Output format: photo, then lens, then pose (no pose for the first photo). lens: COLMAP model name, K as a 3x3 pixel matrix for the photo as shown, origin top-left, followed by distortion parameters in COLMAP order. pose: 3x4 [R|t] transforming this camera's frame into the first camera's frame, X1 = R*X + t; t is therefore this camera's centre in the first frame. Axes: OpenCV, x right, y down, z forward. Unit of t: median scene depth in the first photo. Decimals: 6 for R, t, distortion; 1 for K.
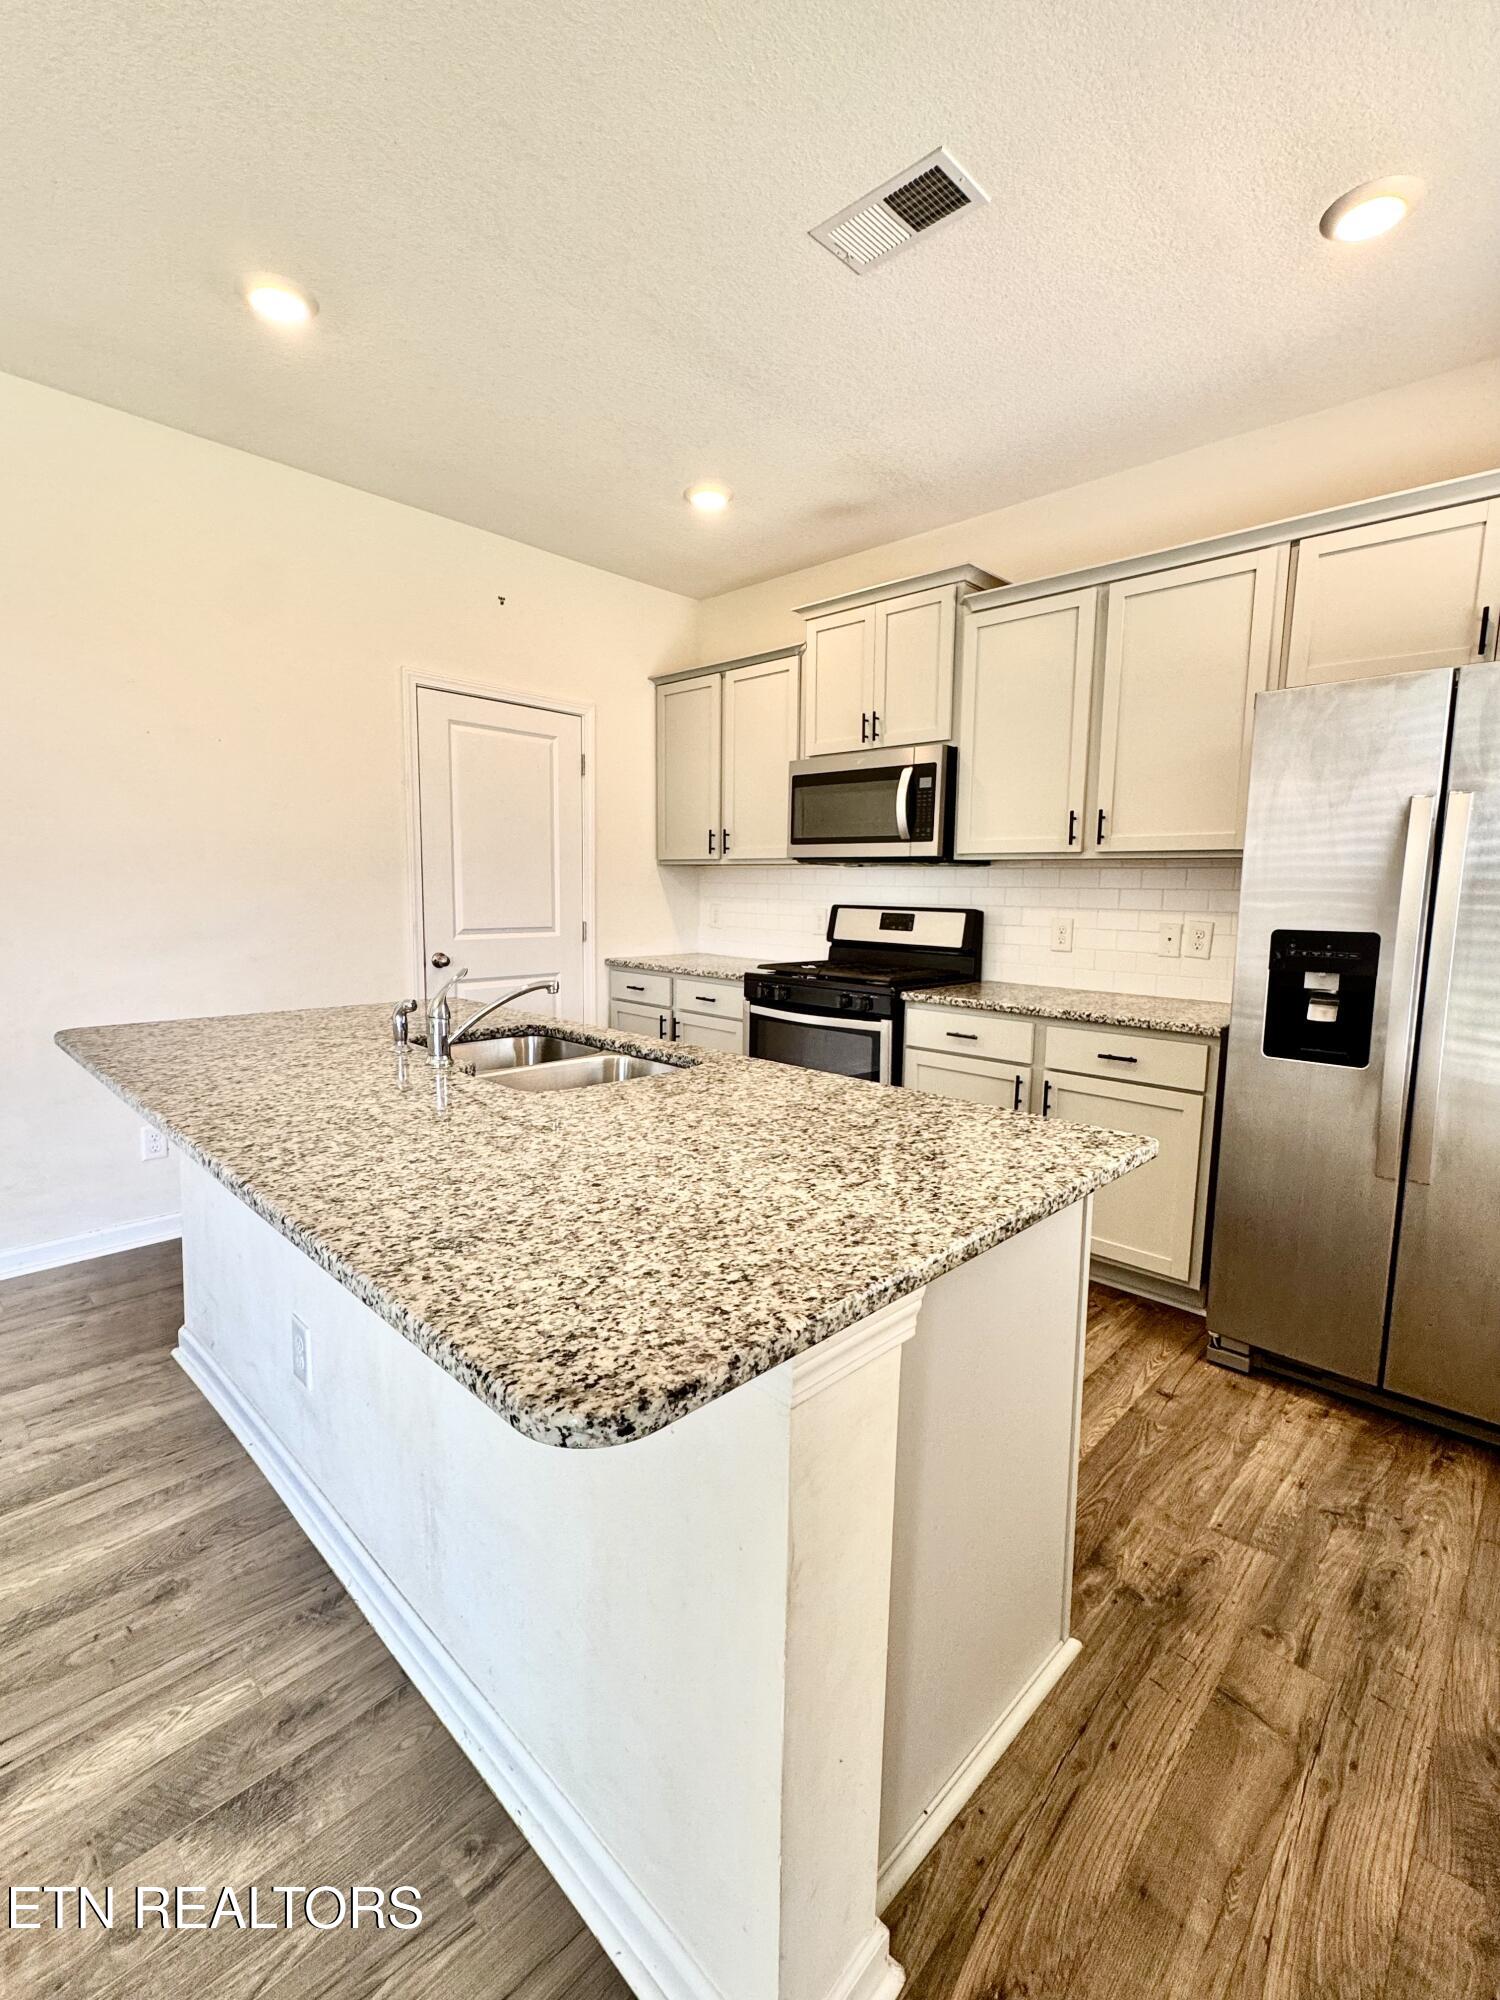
lens RADIAL K [[881.5, 0, 763.5], [0, 881.5, 996.5], [0, 0, 1]] dist [-0.002074, -0.000201]
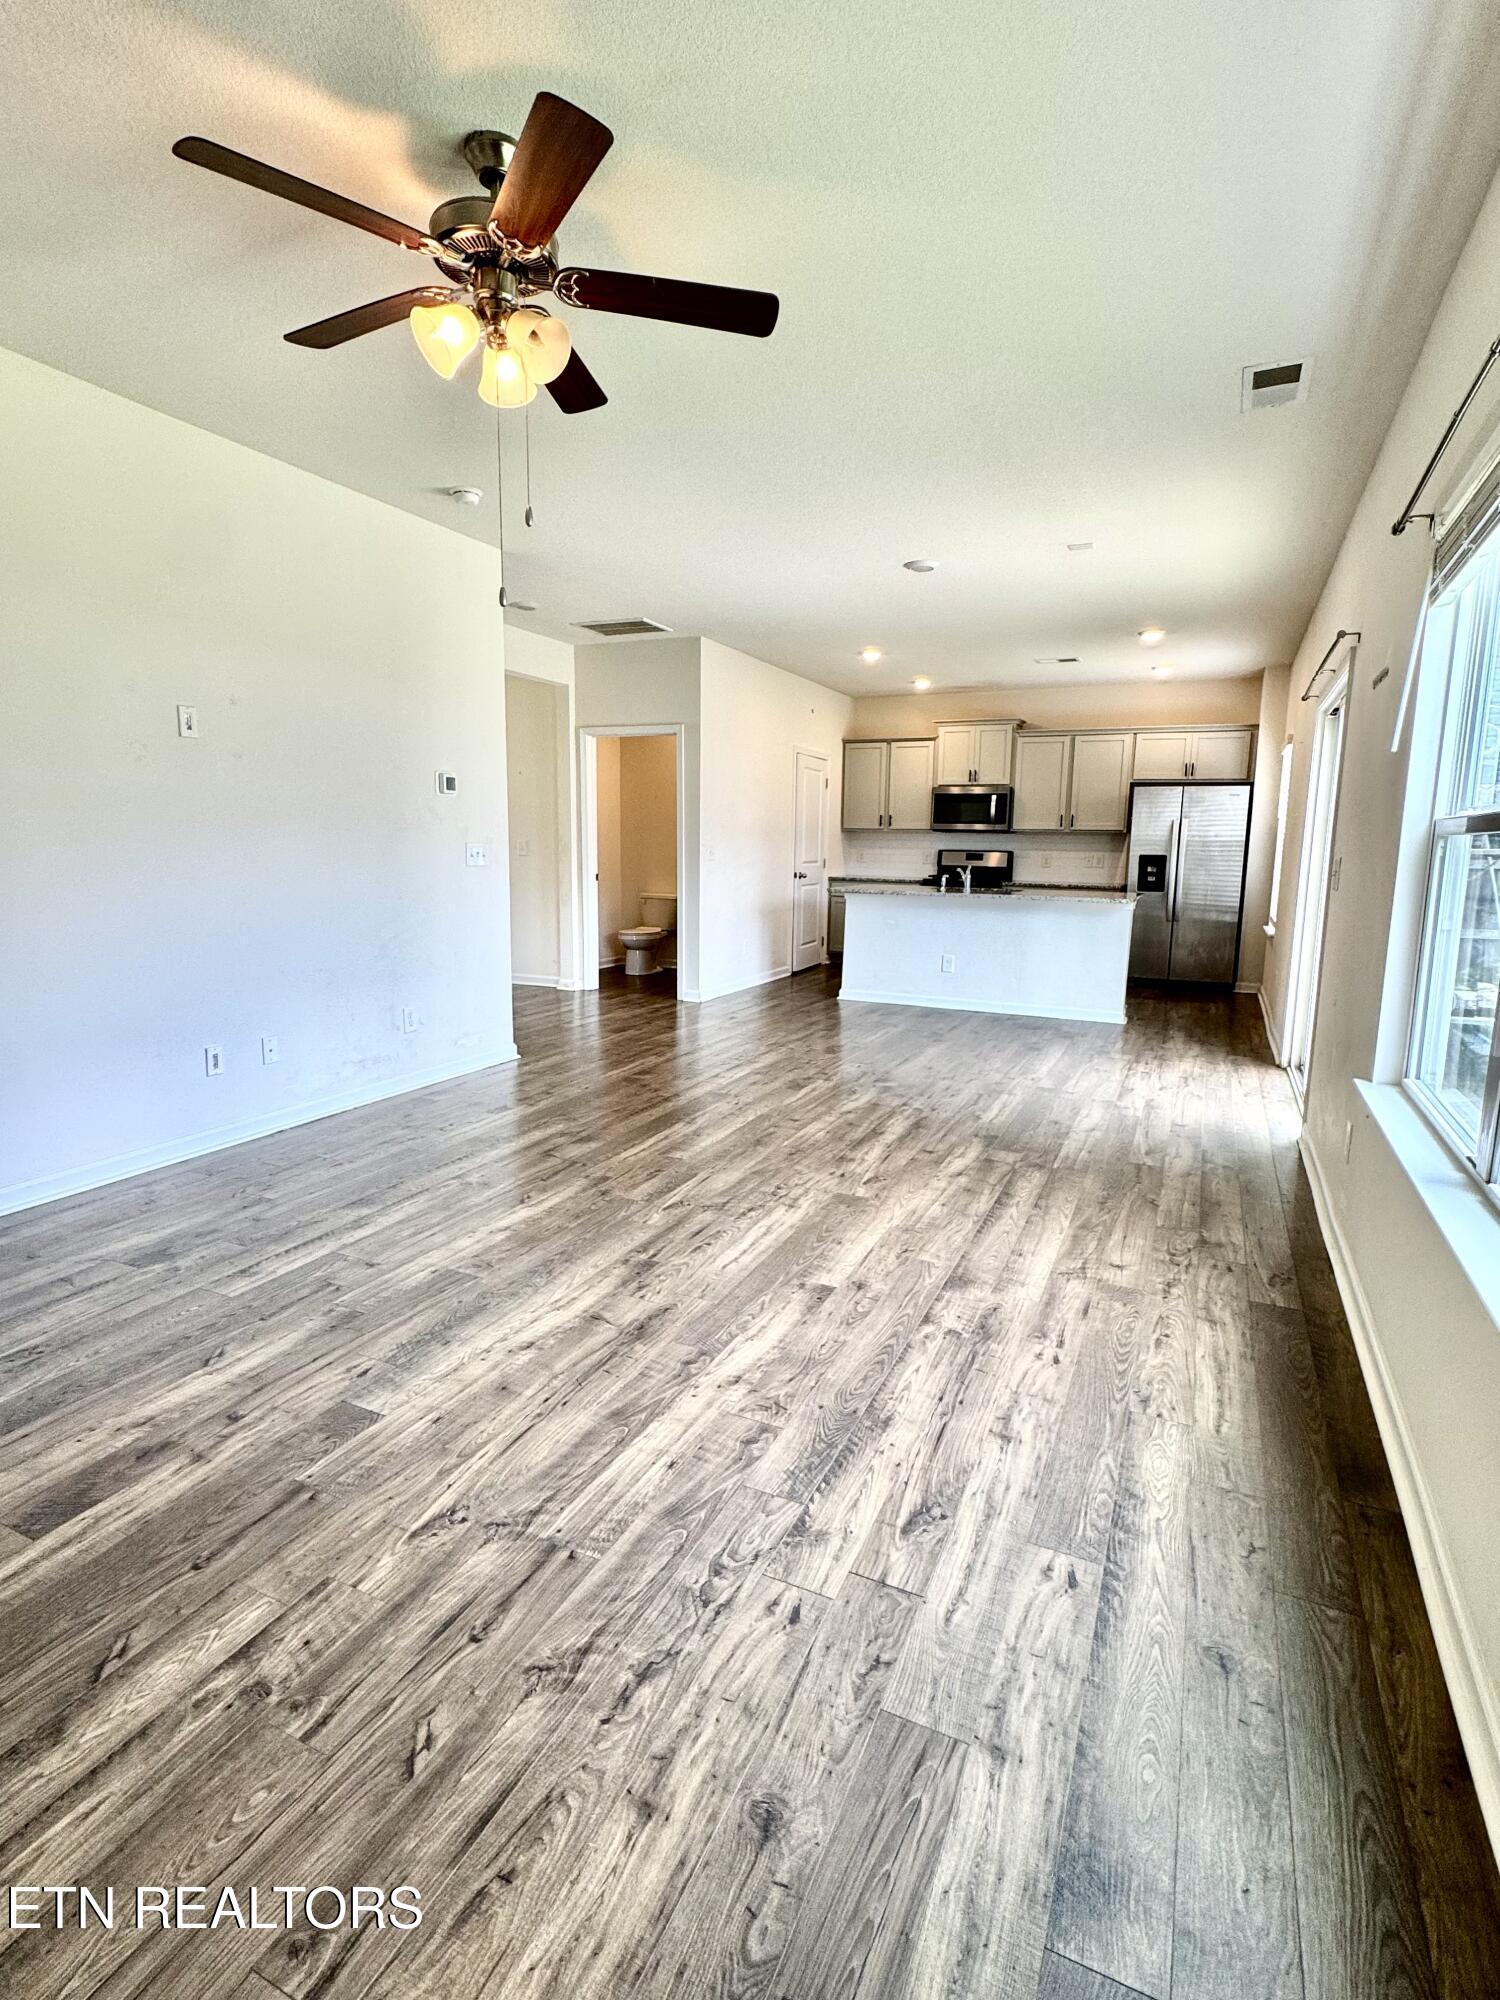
lens RADIAL K [[991.0, 0, 713.4], [0, 991.0, 1010.2], [0, 0, 1]] dist [0.003216, 0.000252]
pose [[0.956046, -0.041292, 0.290294, -1.353321], [0.028940, 0.998489, 0.046715, 0.188943], [-0.291784, -0.036261, 0.955797, -1.404699]]
